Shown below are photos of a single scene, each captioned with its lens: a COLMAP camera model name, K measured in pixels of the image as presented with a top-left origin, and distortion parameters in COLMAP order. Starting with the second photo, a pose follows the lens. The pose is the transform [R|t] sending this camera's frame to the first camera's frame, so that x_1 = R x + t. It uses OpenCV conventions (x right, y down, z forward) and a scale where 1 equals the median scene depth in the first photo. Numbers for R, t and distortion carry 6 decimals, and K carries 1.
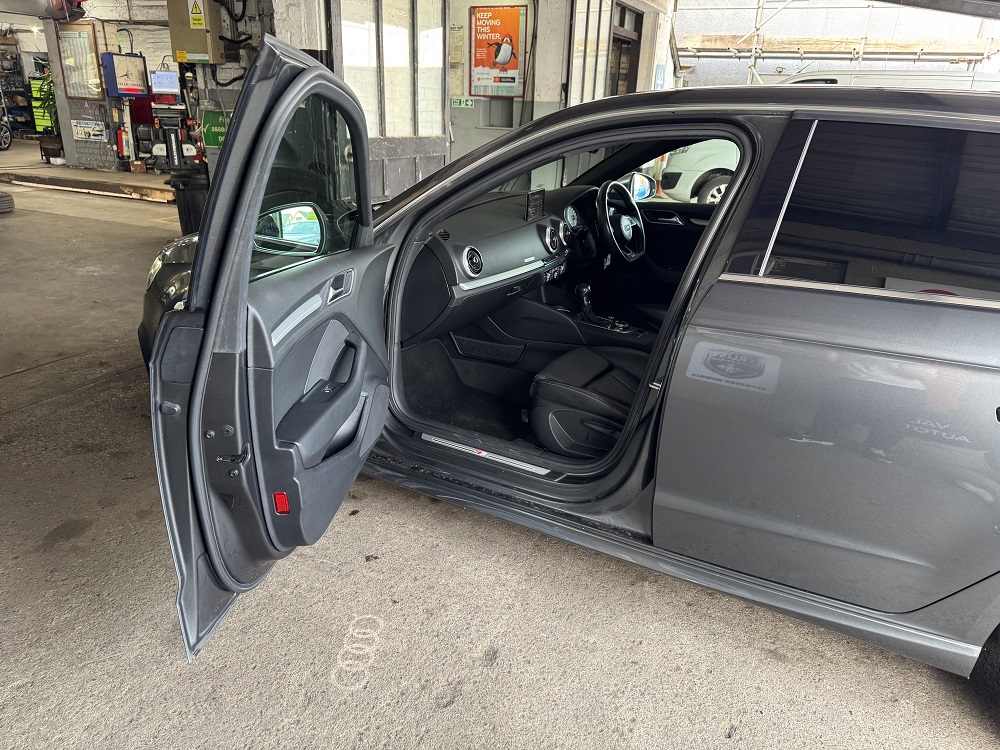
lens RADIAL K [[712.2, 0, 515.6], [0, 712.2, 380.6], [0, 0, 1]] dist [0.007186, -0.013942]
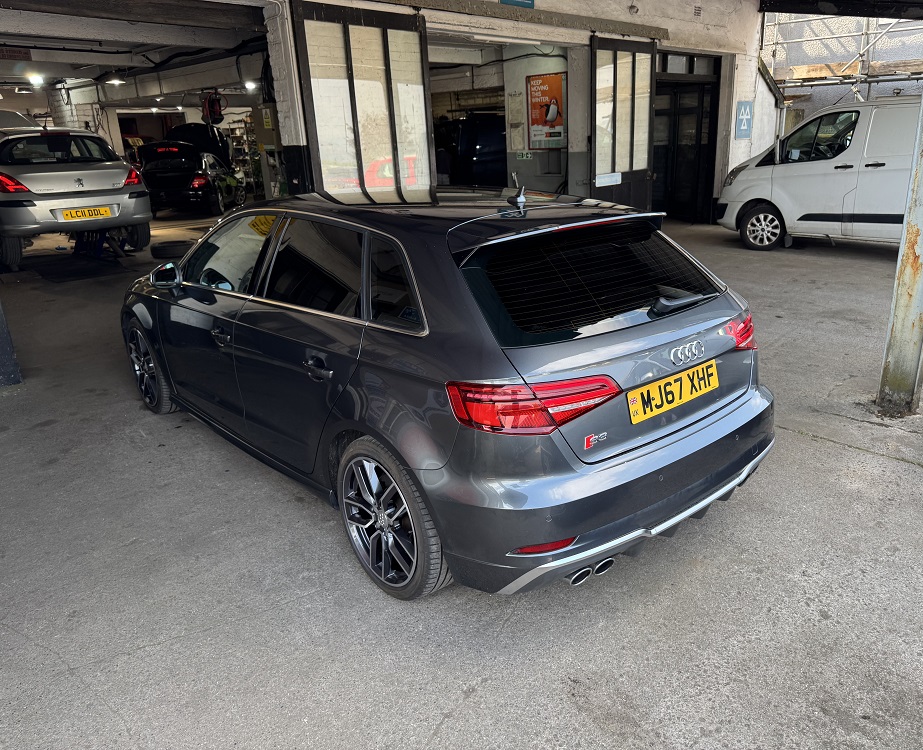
lens RADIAL K [[711.6, 0, 525.8], [0, 711.6, 382.7], [0, 0, 1]] dist [0.014466, -0.024019]
pose [[0.952128, 0.032197, -0.303998, 0.297984], [-0.042616, 0.998708, -0.027696, 0.022925], [0.302713, 0.039325, 0.952270, -0.117063]]
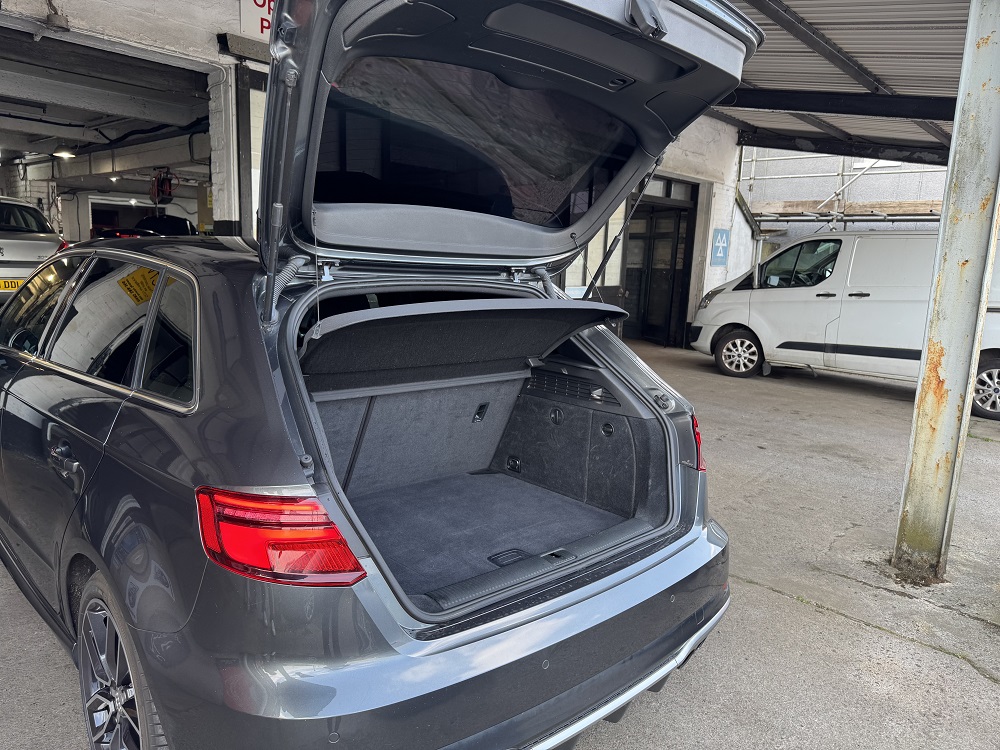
lens RADIAL K [[712.2, 0, 514.6], [0, 712.2, 385.5], [0, 0, 1]] dist [0.007186, -0.013942]
pose [[0.957105, 0.047430, -0.285834, 0.289813], [-0.105270, 0.976019, -0.190537, 0.014390], [0.269942, 0.212453, 0.939146, -0.016137]]
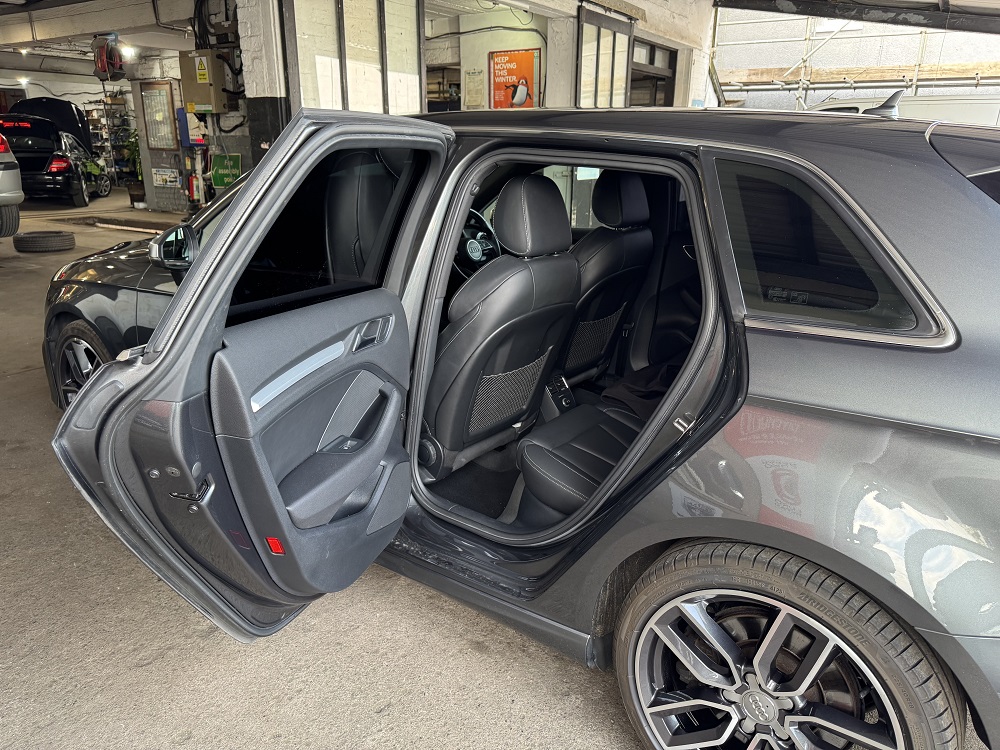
lens RADIAL K [[712.2, 0, 512.5], [0, 712.2, 380.6], [0, 0, 1]] dist [0.007186, -0.013942]
pose [[0.990813, 0.014574, -0.134454, 0.111496], [-0.021548, 0.998488, -0.050566, 0.010138], [0.133513, 0.052998, 0.989629, -0.008364]]
